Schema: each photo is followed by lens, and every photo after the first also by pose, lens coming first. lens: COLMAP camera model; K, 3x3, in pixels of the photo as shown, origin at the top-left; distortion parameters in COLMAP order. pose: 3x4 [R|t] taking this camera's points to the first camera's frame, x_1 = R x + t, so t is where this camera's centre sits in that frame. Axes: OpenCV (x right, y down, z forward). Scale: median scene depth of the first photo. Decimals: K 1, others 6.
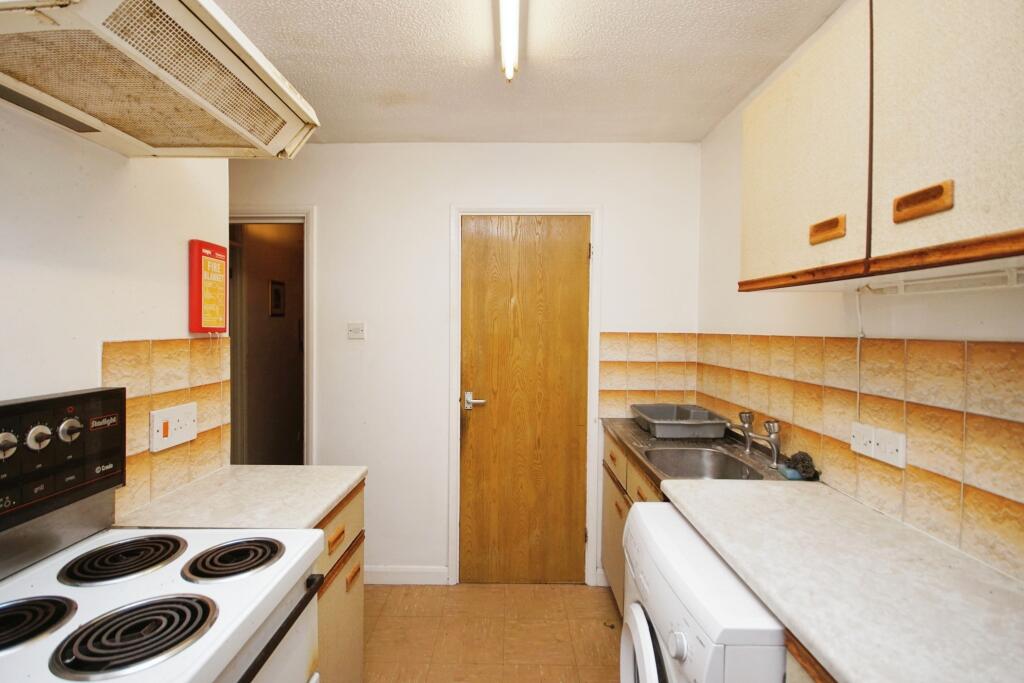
lens RADIAL K [[565.1, 0, 492.5], [0, 565.1, 344.0], [0, 0, 1]] dist [-0.002769, -0.000483]
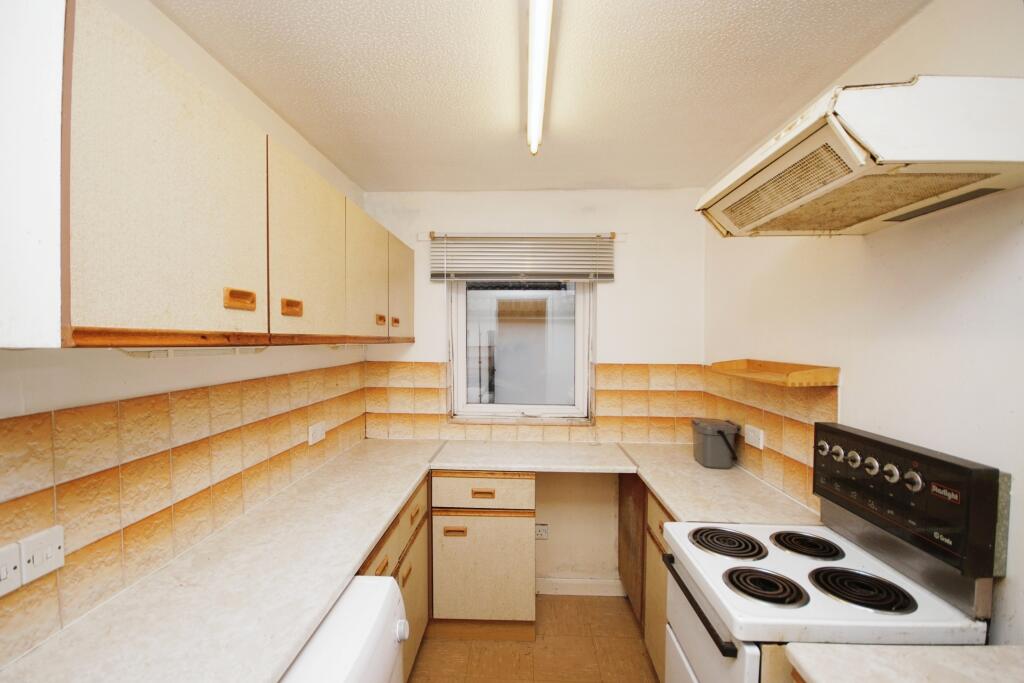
lens RADIAL K [[470.7, 0, 508.0], [0, 470.7, 365.8], [0, 0, 1]] dist [-0.031624, -0.000002]
pose [[-0.999967, -0.007795, -0.002178, 0.081444], [-0.007944, 0.996777, 0.079831, -0.141634], [0.001548, 0.079846, -0.996806, 1.779578]]
